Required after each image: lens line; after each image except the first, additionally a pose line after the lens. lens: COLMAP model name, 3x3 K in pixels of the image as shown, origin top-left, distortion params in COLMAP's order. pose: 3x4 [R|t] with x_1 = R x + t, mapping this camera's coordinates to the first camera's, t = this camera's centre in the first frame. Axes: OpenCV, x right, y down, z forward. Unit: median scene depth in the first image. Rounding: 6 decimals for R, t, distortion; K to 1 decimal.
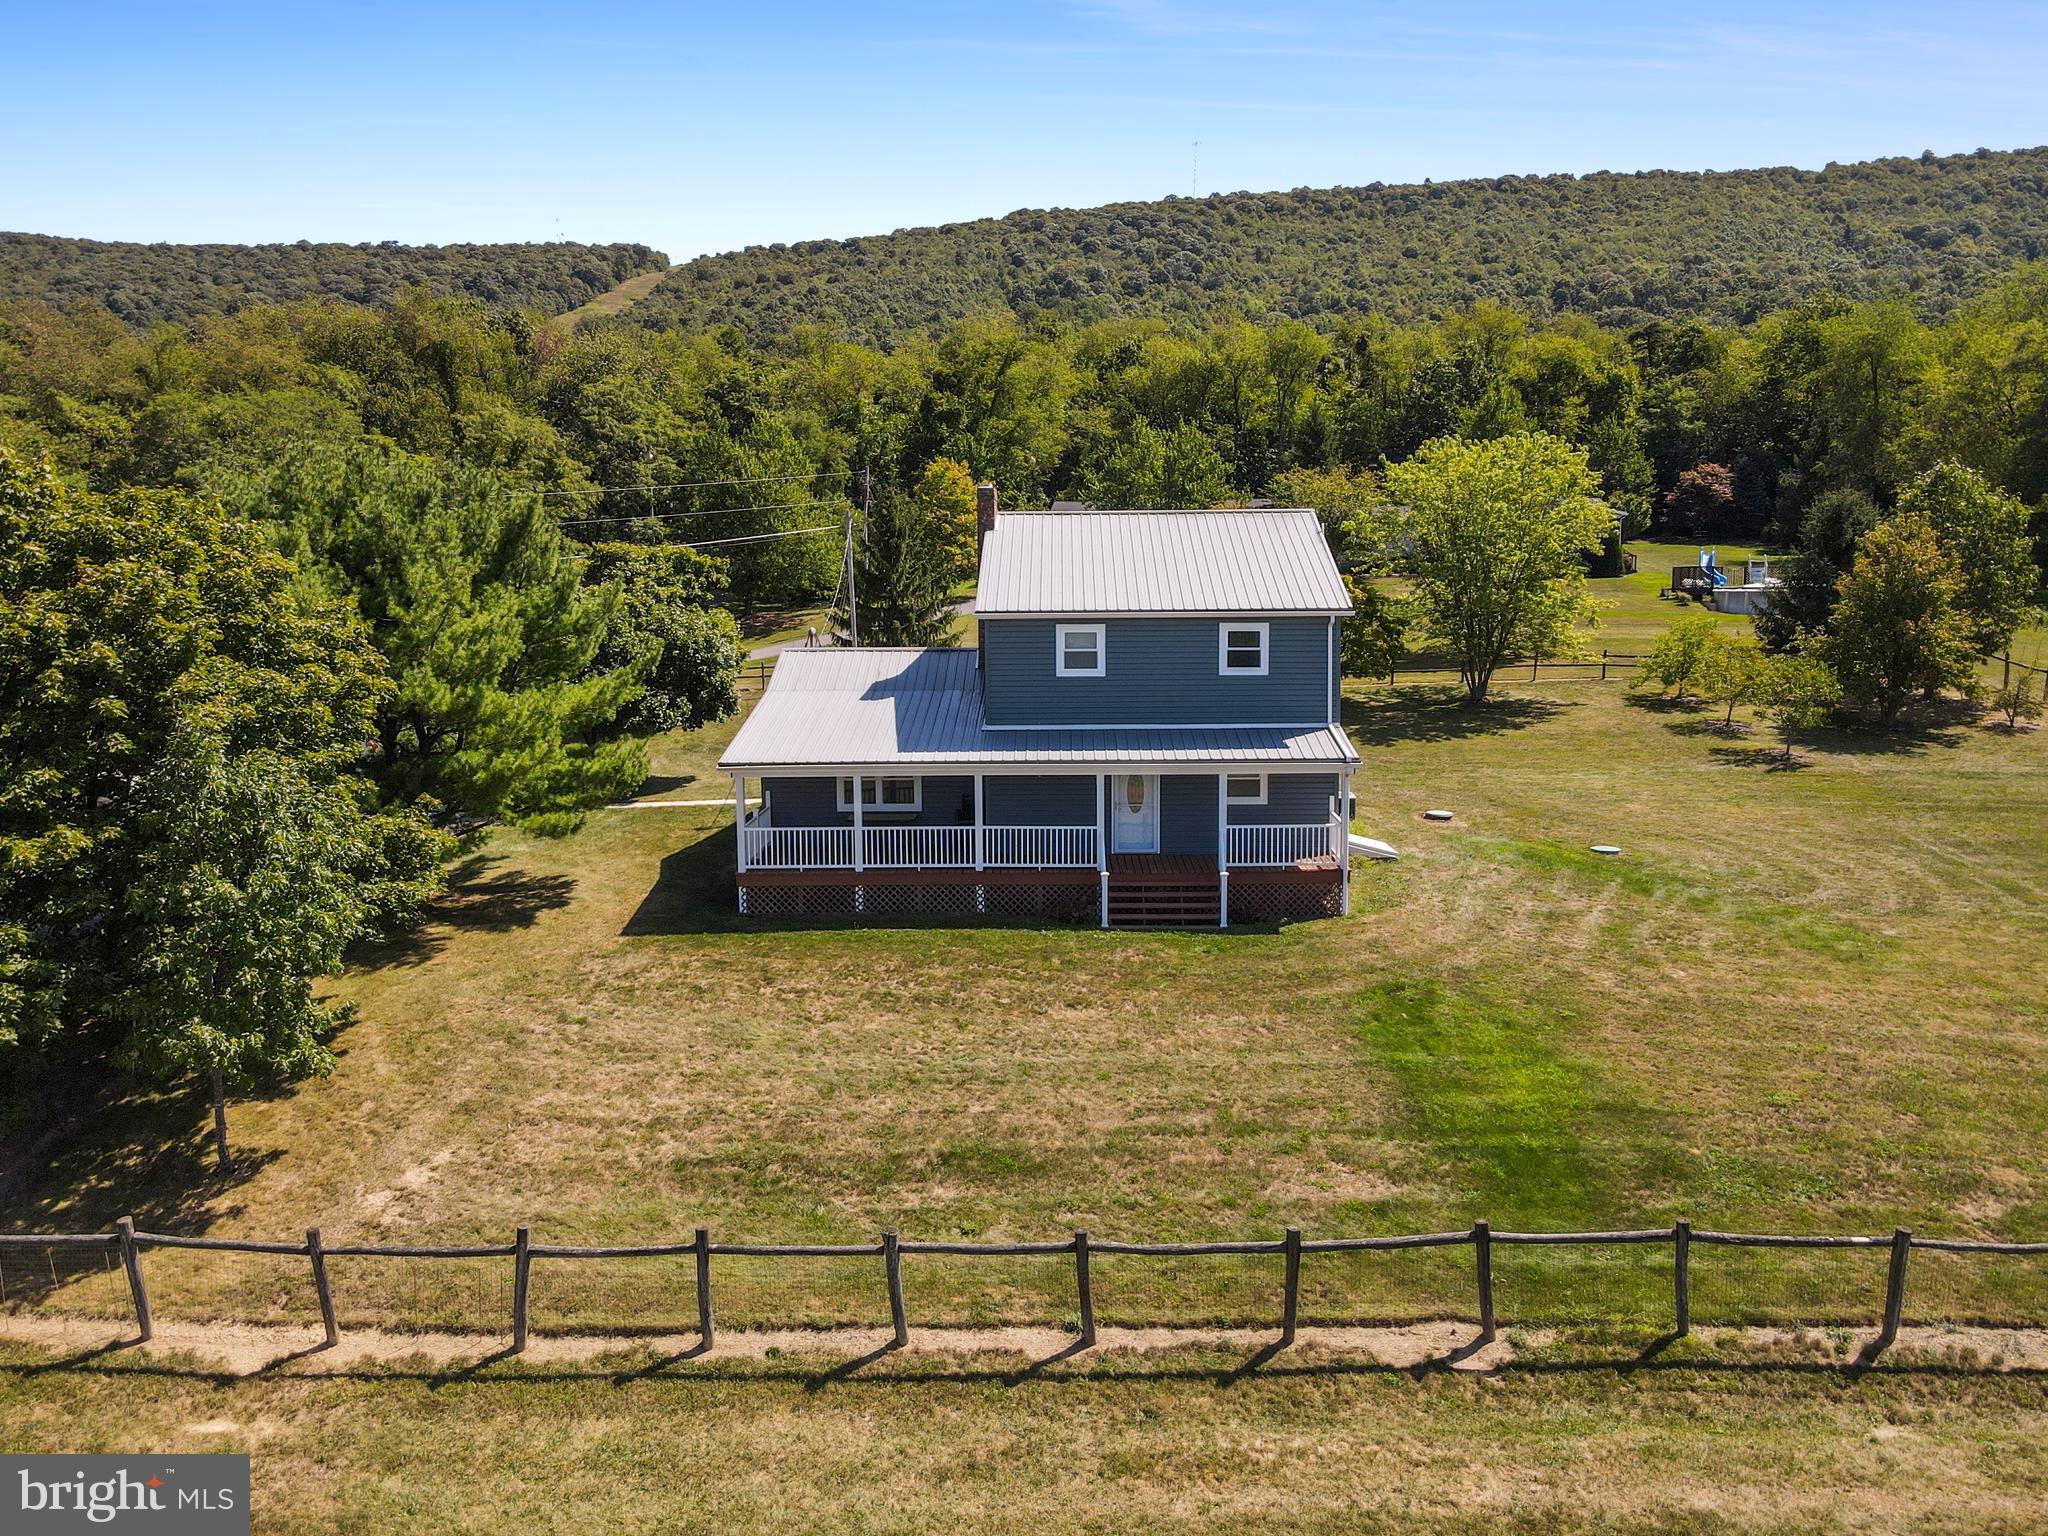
lens RADIAL K [[1499.5, 0, 1026.8], [0, 1499.5, 761.2], [0, 0, 1]] dist [0.021372, 0.008263]
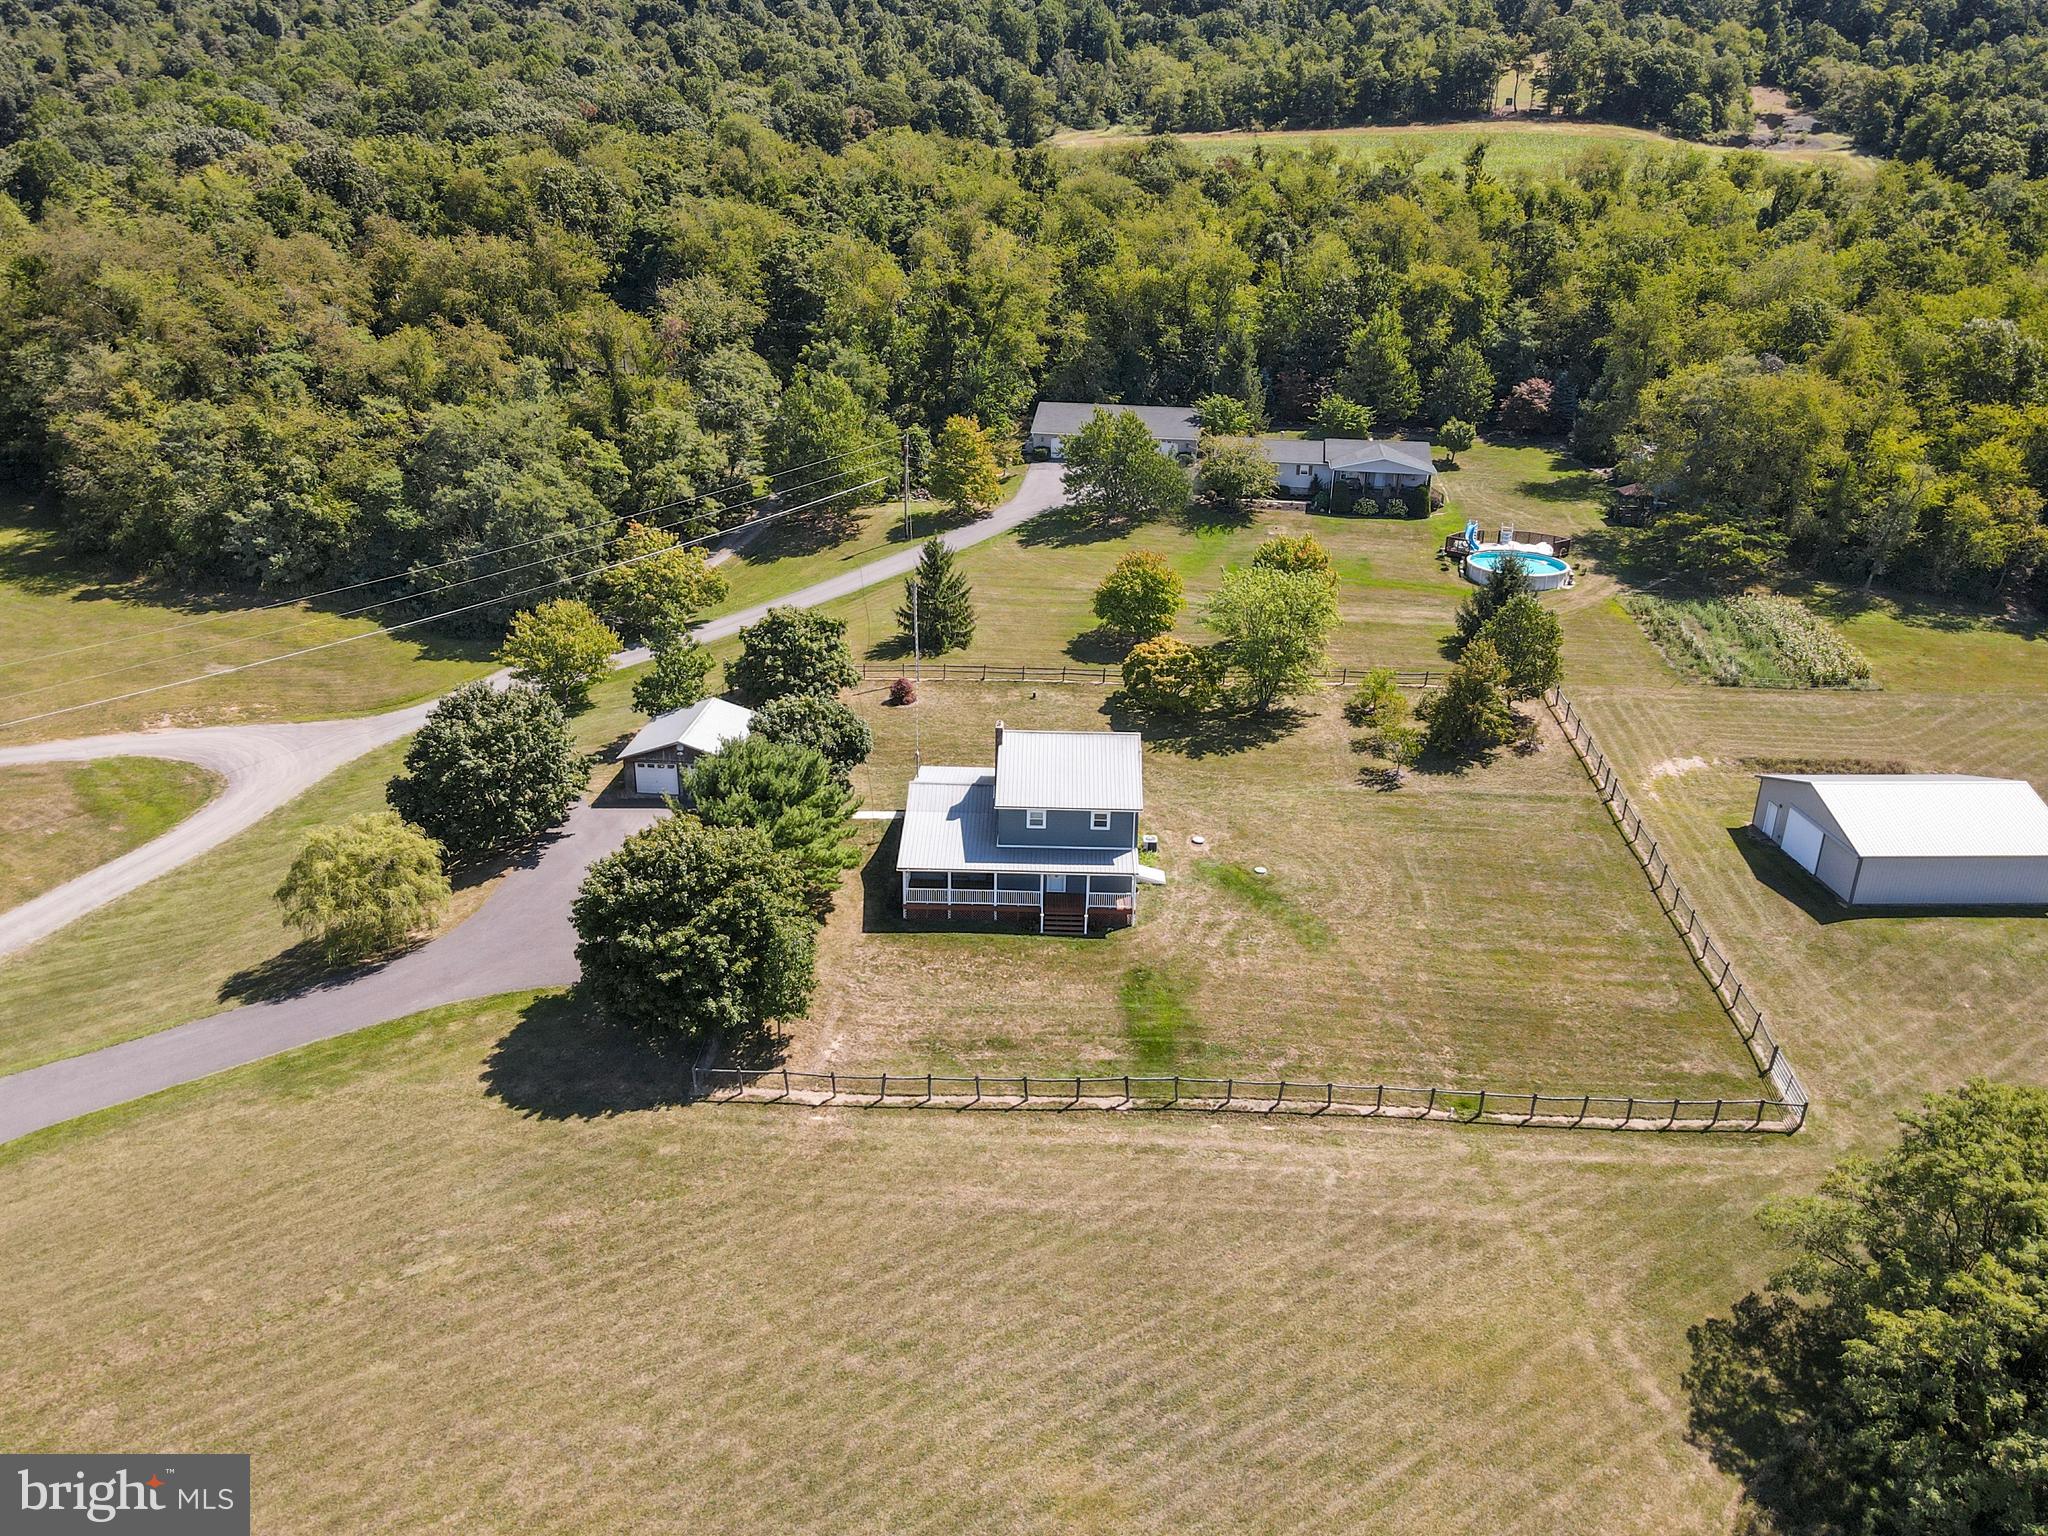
lens RADIAL K [[1499.5, 0, 1026.8], [0, 1499.5, 761.2], [0, 0, 1]] dist [0.021372, 0.008263]
pose [[0.999704, 0.020338, 0.013352, -0.014938], [-0.023108, 0.965450, 0.259561, -0.773294], [-0.007612, -0.259793, 0.965634, -1.329144]]
